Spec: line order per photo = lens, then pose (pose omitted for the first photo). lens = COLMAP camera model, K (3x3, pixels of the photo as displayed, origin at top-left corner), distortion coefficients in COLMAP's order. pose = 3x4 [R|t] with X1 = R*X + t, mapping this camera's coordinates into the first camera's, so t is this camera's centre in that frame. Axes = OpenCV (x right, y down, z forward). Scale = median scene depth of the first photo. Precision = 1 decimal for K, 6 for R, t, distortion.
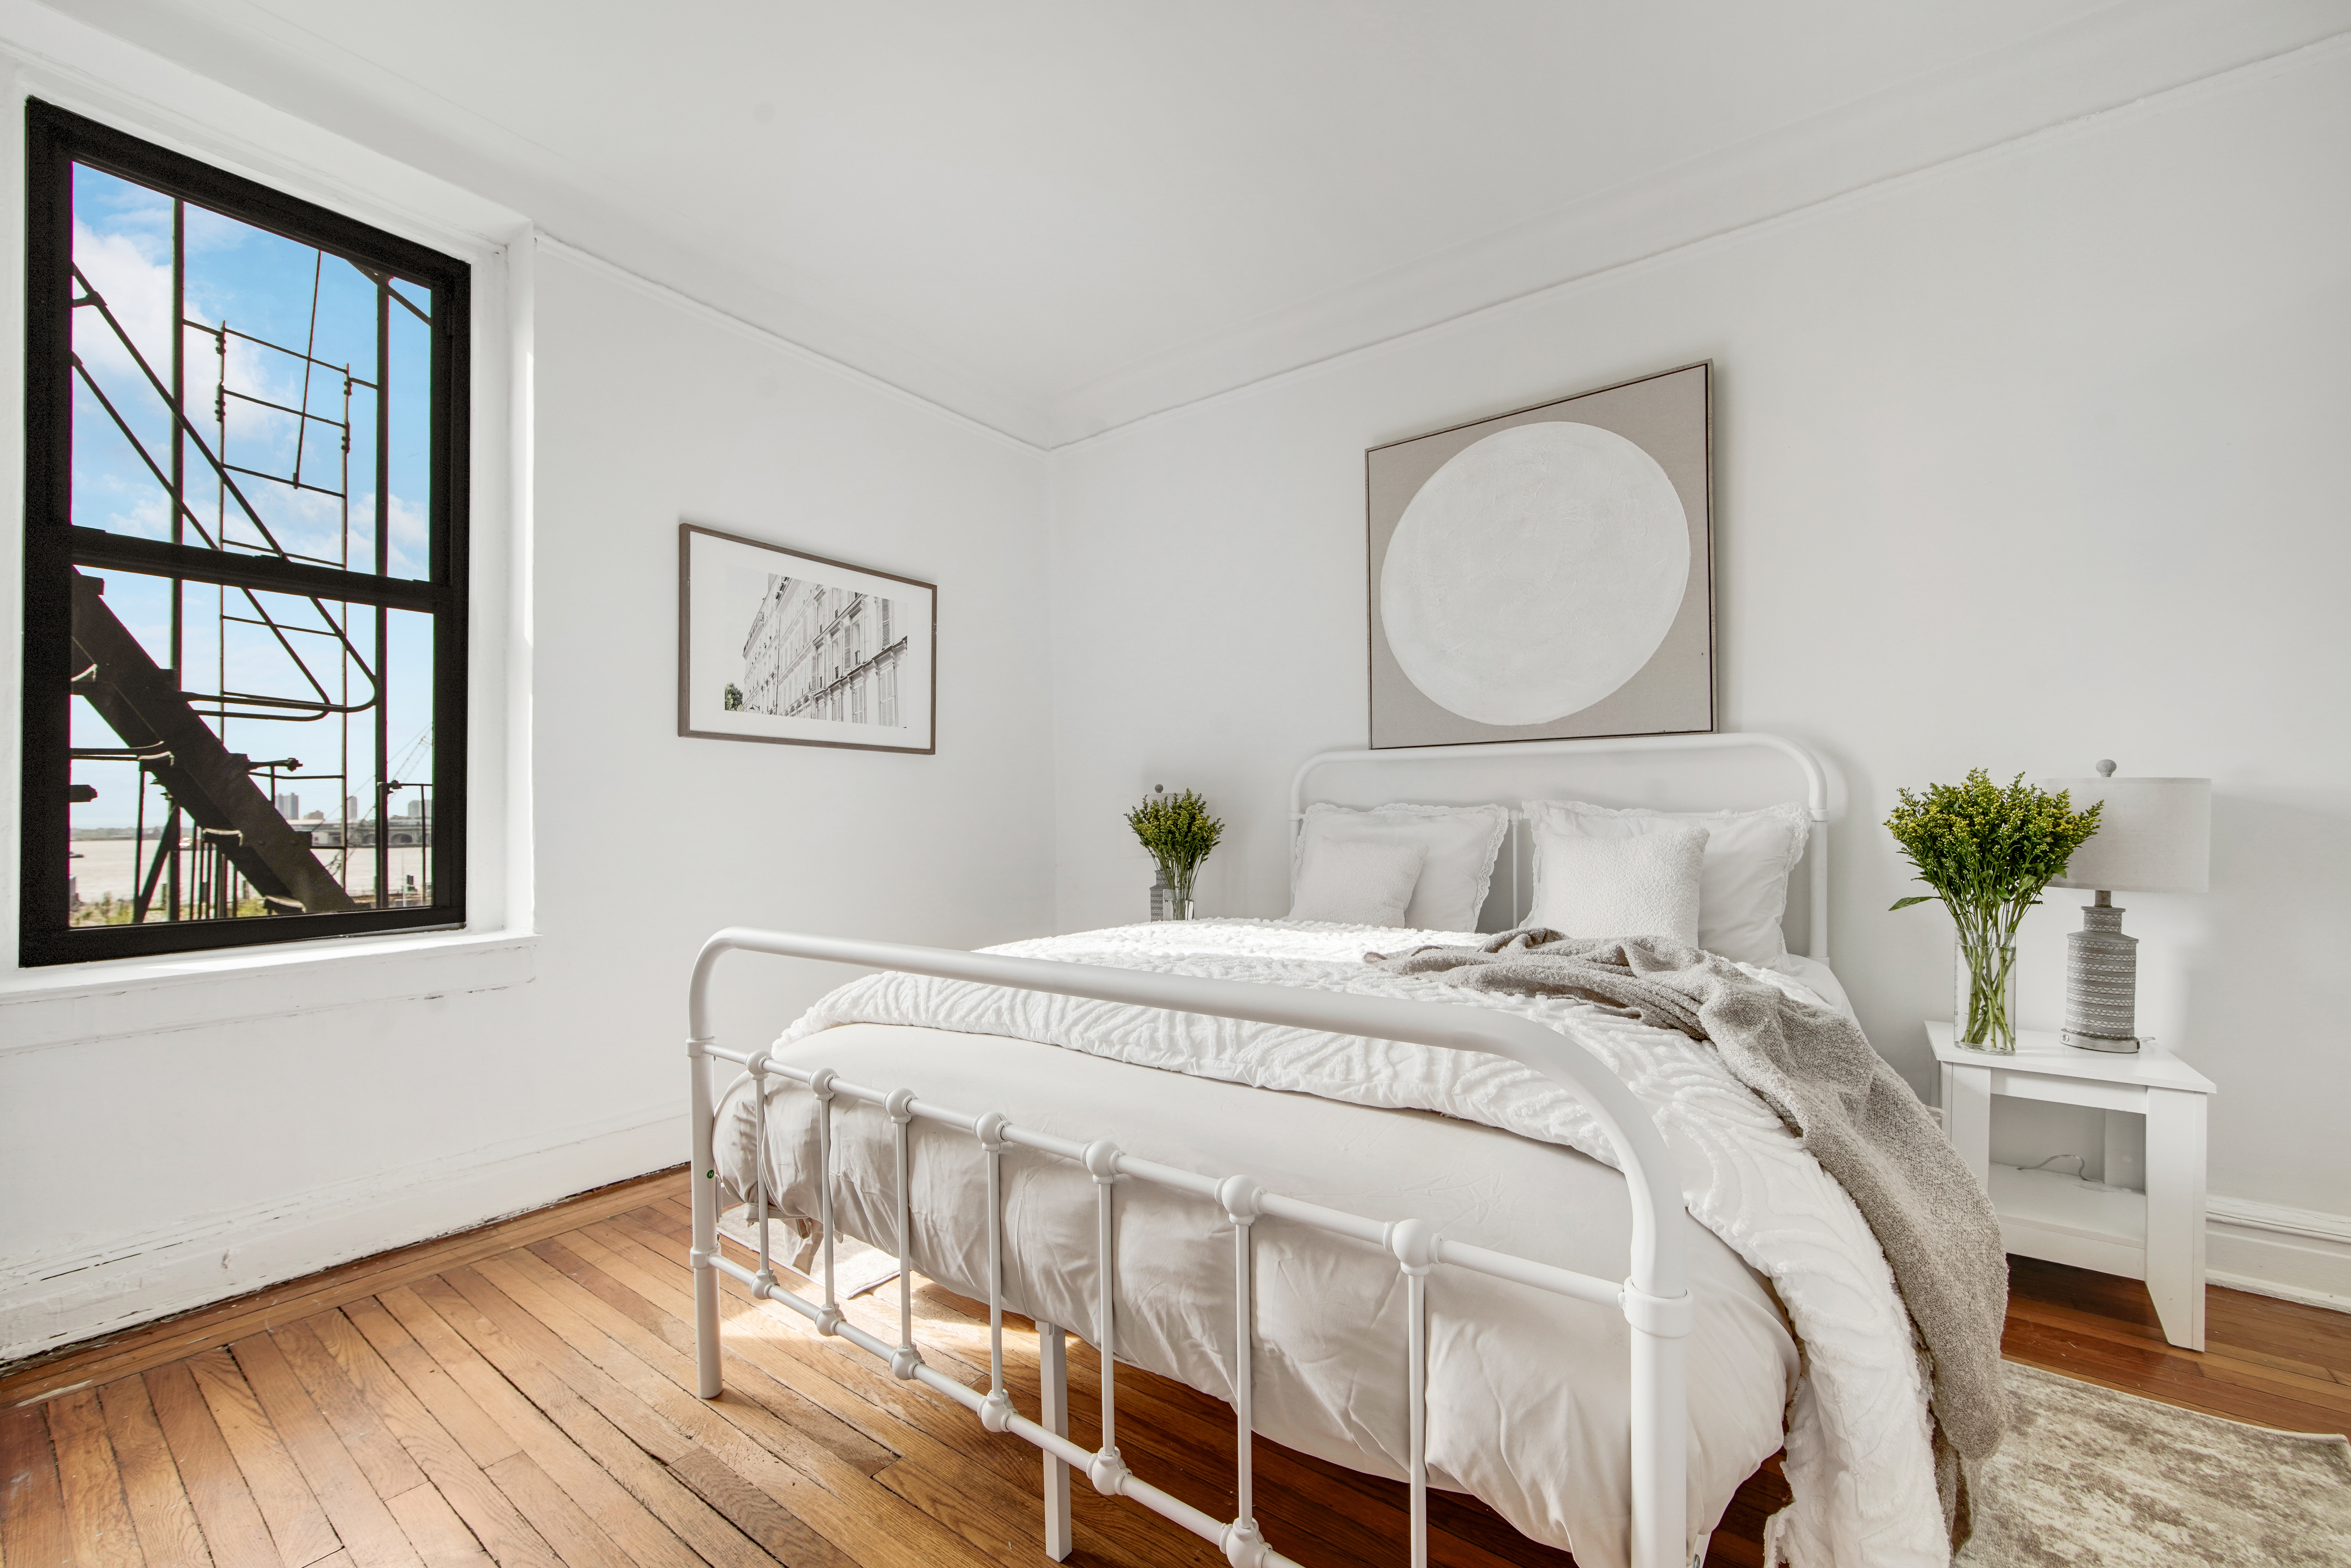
lens RADIAL K [[953.7, 0, 1137.8], [0, 953.7, 827.3], [0, 0, 1]] dist [-0.011256, 0.002134]
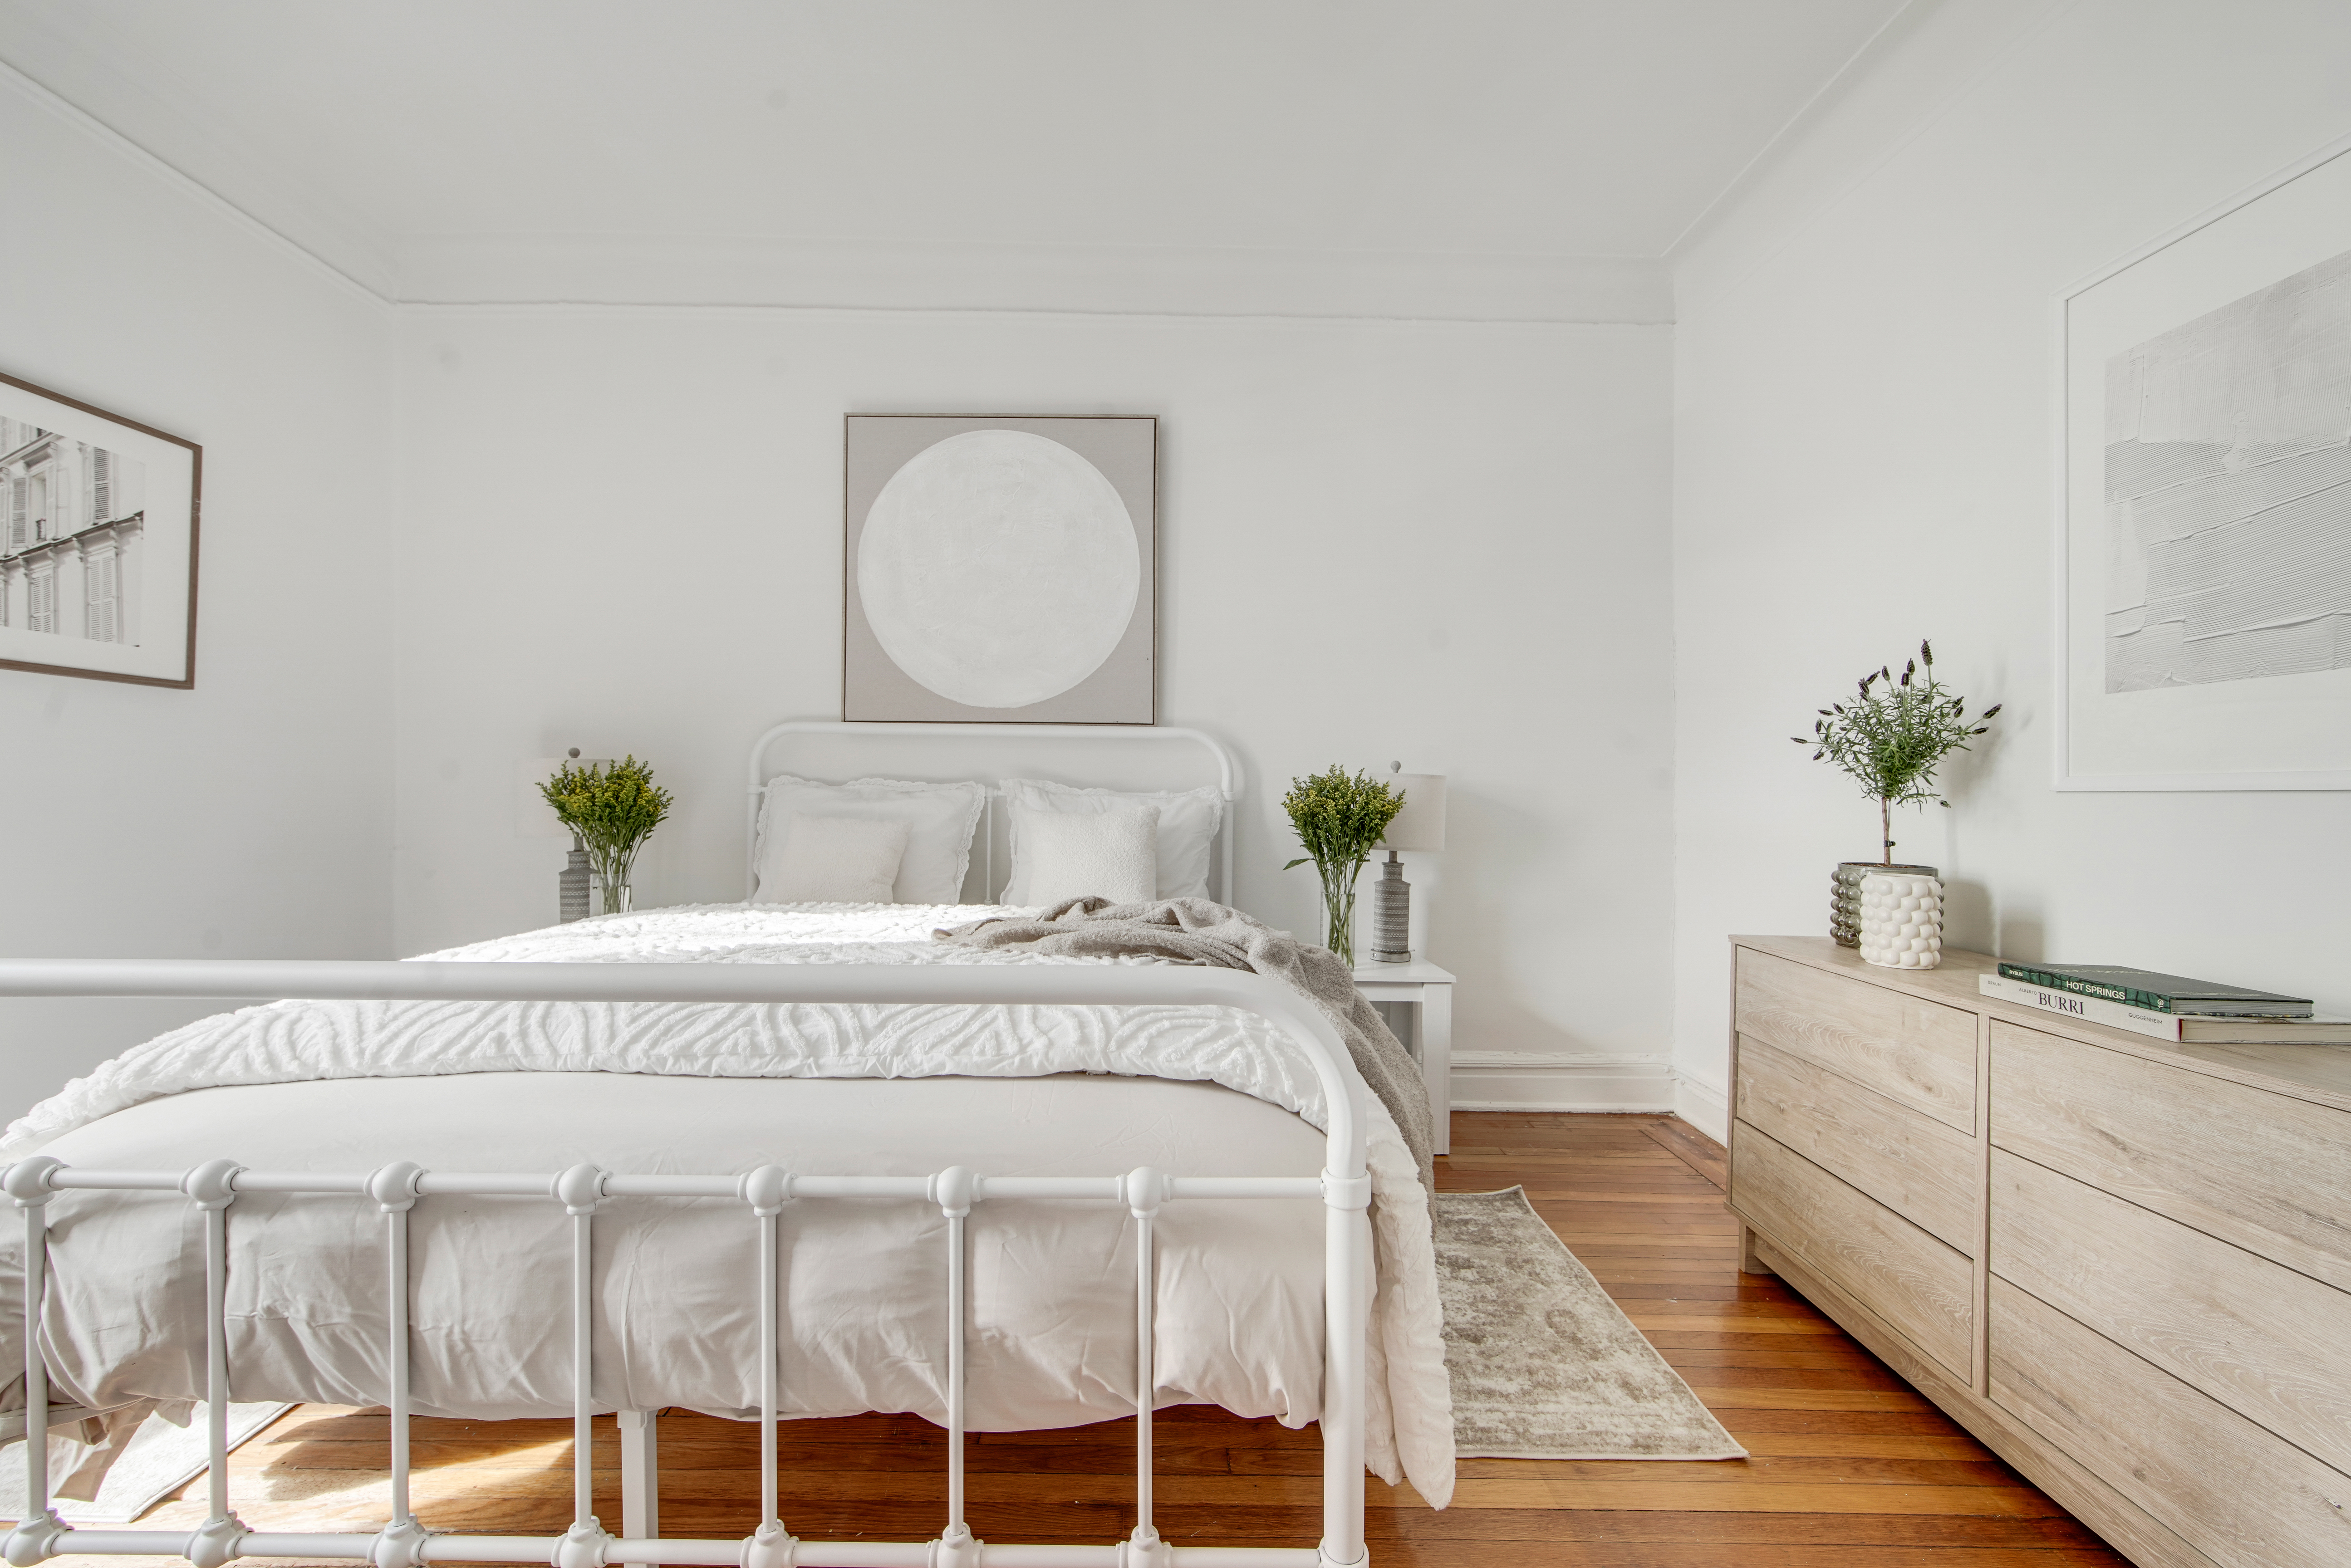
lens RADIAL K [[953.7, 0, 1191.9], [0, 953.7, 789.1], [0, 0, 1]] dist [-0.011256, 0.002134]
pose [[0.787646, 0.018207, 0.615859, -0.167516], [-0.010136, 0.999811, -0.016594, -0.001563], [-0.616045, 0.006828, 0.787681, 0.050276]]
